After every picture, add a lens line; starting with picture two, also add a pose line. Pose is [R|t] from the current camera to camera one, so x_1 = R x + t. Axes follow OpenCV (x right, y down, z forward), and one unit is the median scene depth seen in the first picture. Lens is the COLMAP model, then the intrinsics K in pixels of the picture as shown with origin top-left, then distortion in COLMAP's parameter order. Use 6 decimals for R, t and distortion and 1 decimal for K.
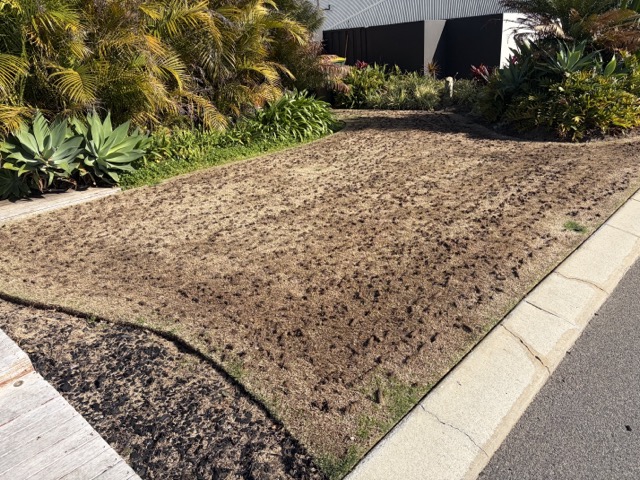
lens RADIAL K [[487.7, 0, 320.0], [0, 487.7, 240.0], [0, 0, 1]] dist [0.101233, -0.097681]
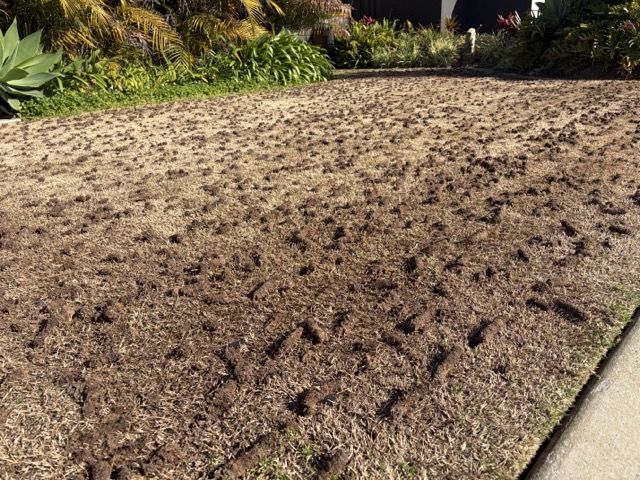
lens RADIAL K [[487.7, 0, 320.0], [0, 487.7, 240.0], [0, 0, 1]] dist [0.101233, -0.097681]
pose [[0.999536, 0.024611, -0.017968, 0.076074], [-0.024486, 0.999675, 0.007117, 0.080686], [0.018138, -0.006673, 0.999813, 0.396412]]
